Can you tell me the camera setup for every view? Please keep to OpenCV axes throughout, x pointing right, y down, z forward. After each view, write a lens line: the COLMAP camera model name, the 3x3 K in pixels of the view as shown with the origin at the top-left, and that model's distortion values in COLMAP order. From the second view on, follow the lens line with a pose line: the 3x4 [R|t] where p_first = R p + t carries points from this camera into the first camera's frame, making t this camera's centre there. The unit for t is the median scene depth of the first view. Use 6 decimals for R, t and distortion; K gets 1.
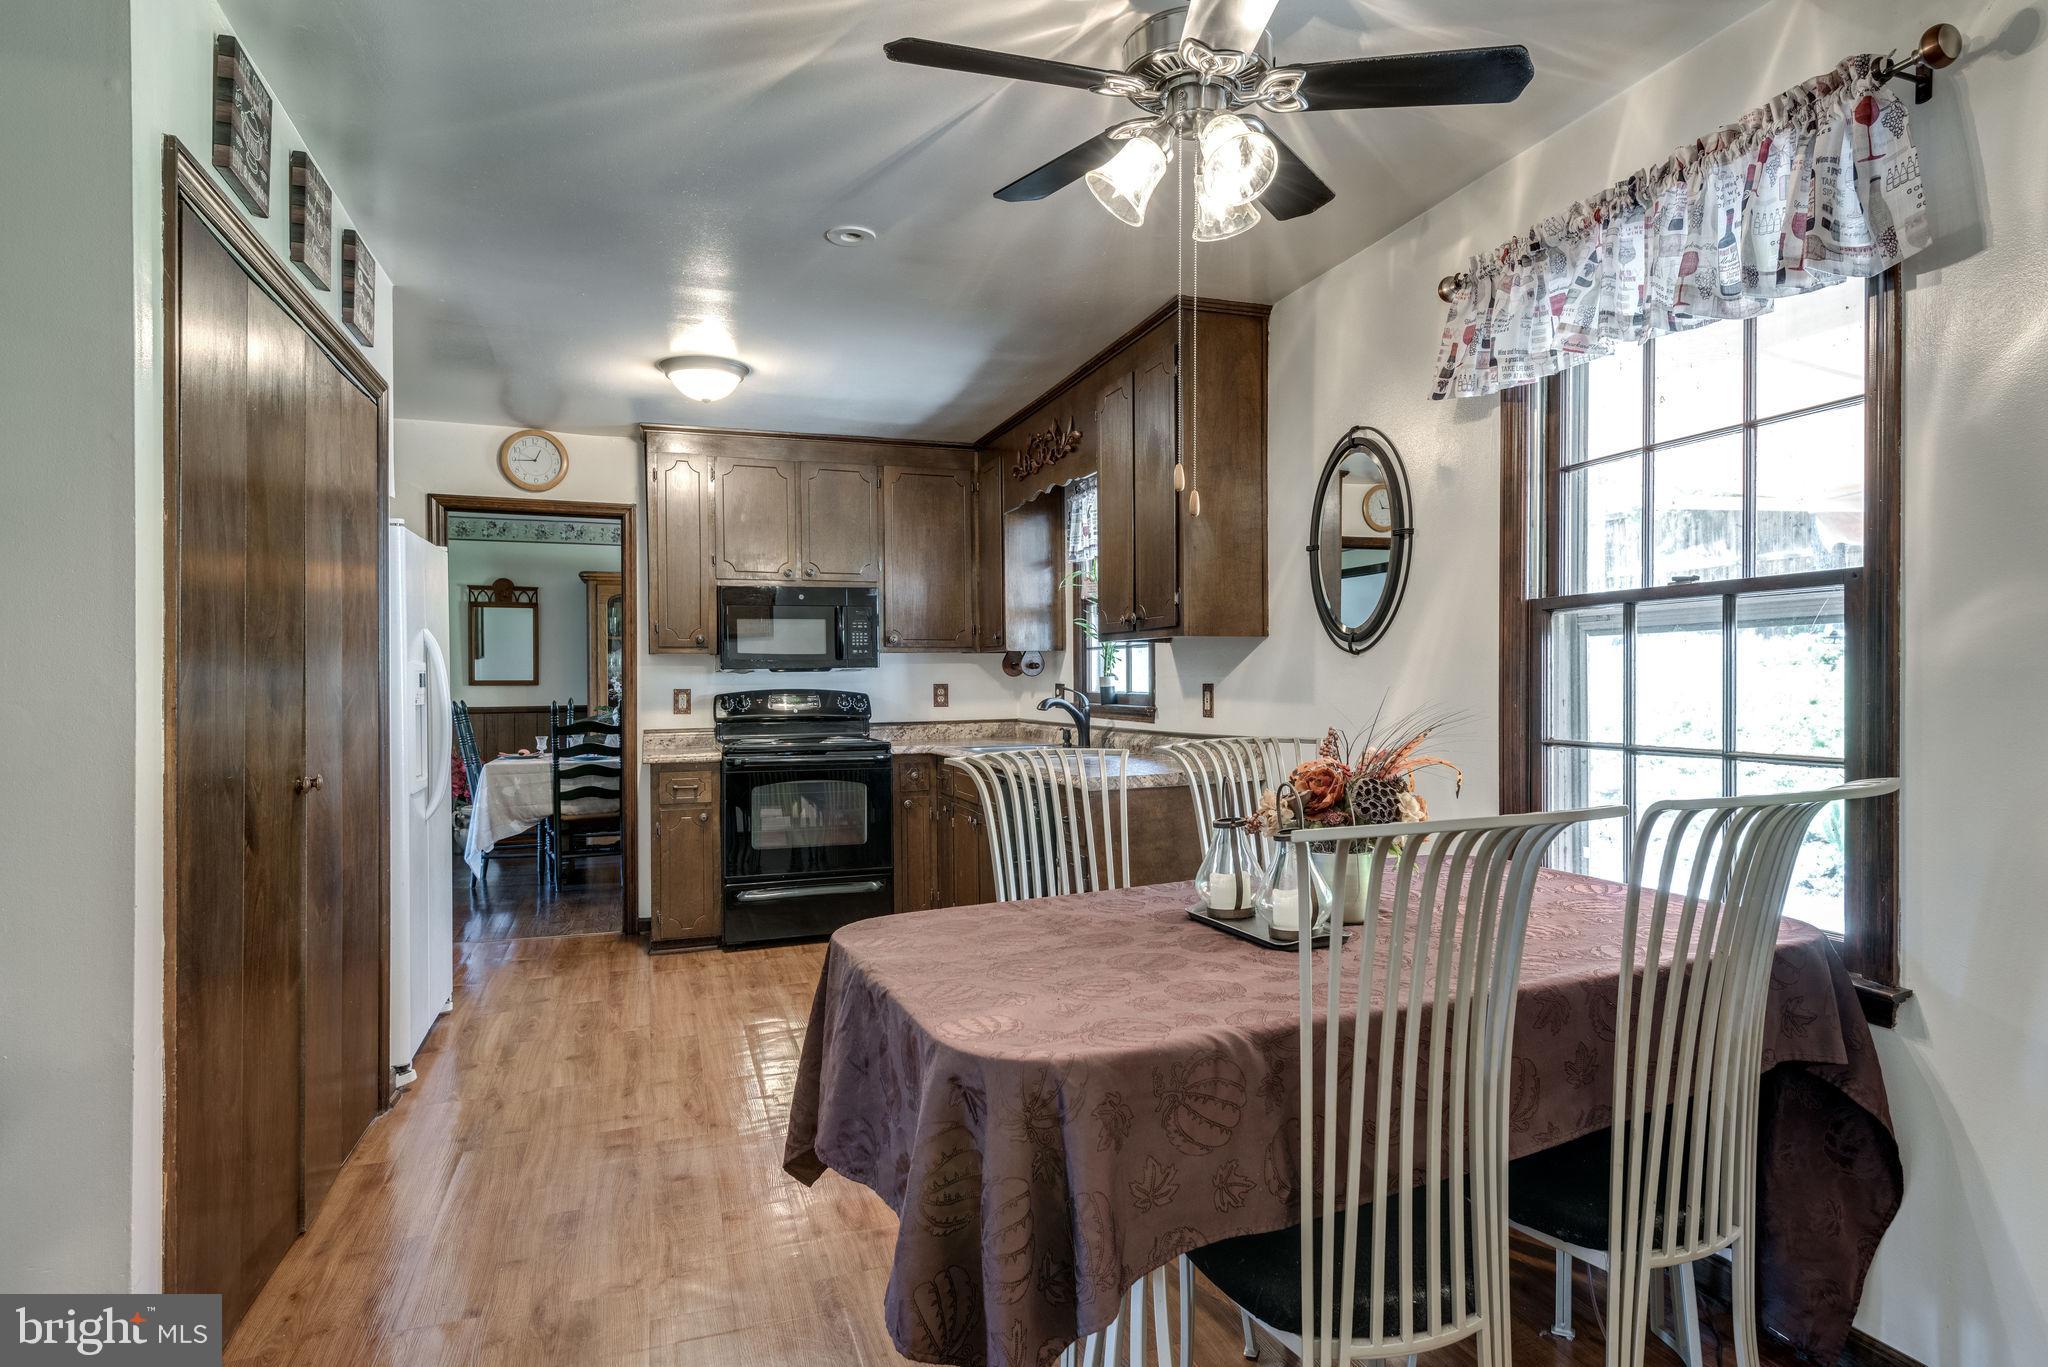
lens RADIAL K [[1042.7, 0, 1022.7], [0, 1042.7, 673.5], [0, 0, 1]] dist [0.030516, -0.000046]
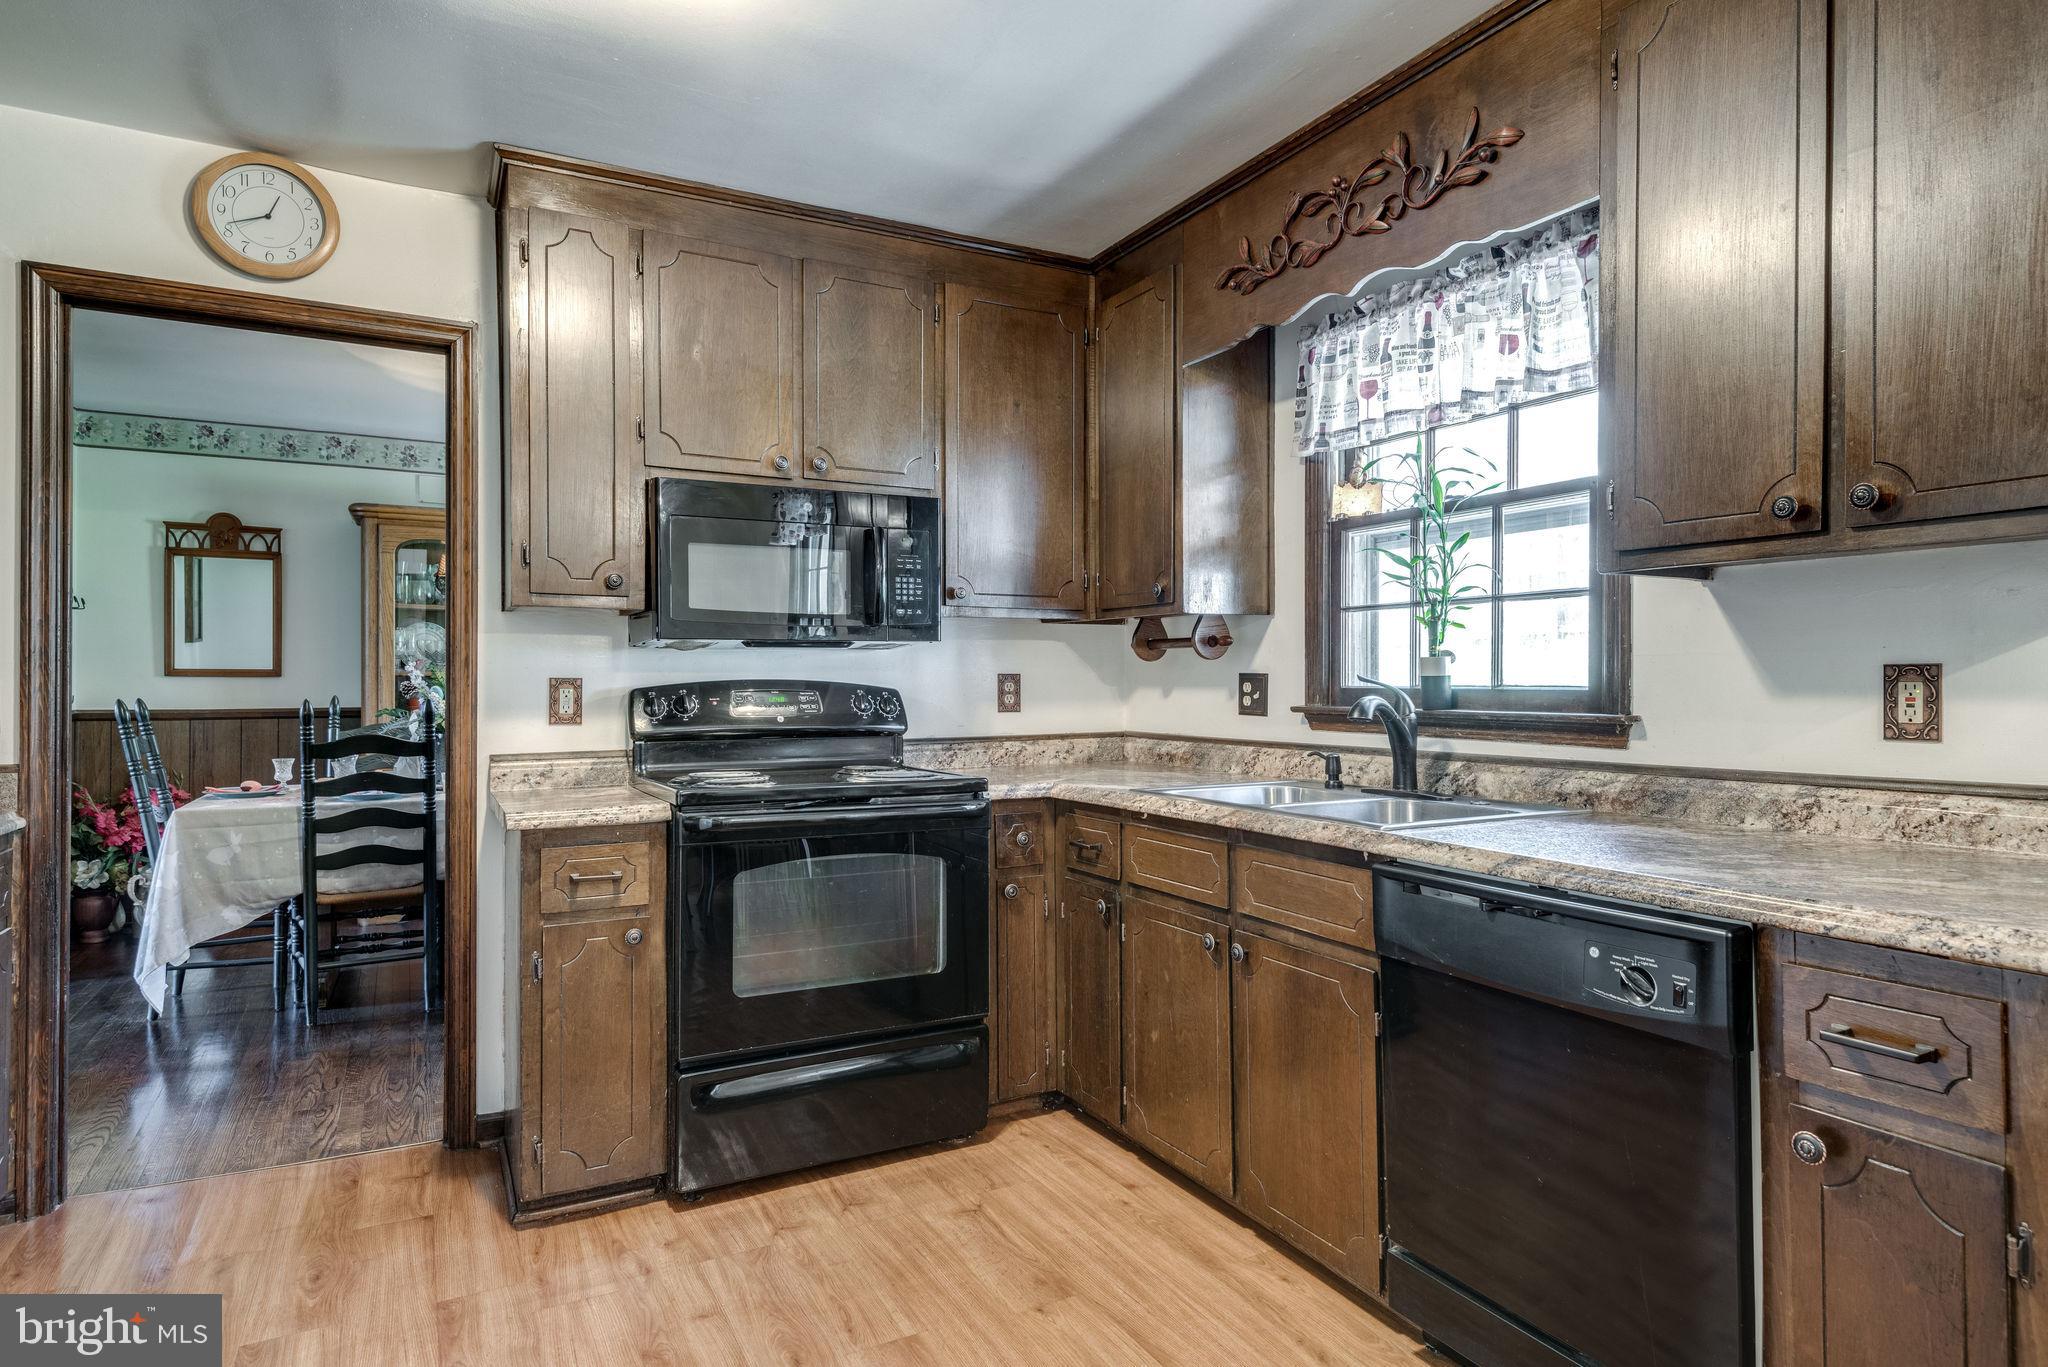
lens RADIAL K [[1127.1, 0, 1032.0], [0, 1127.1, 674.0], [0, 0, 1]] dist [0.038564, -0.025330]
pose [[0.989358, 0.007400, 0.145314, -0.173669], [-0.007363, 0.999973, -0.000794, 0.011516], [-0.145316, -0.000284, 0.989385, 0.391122]]
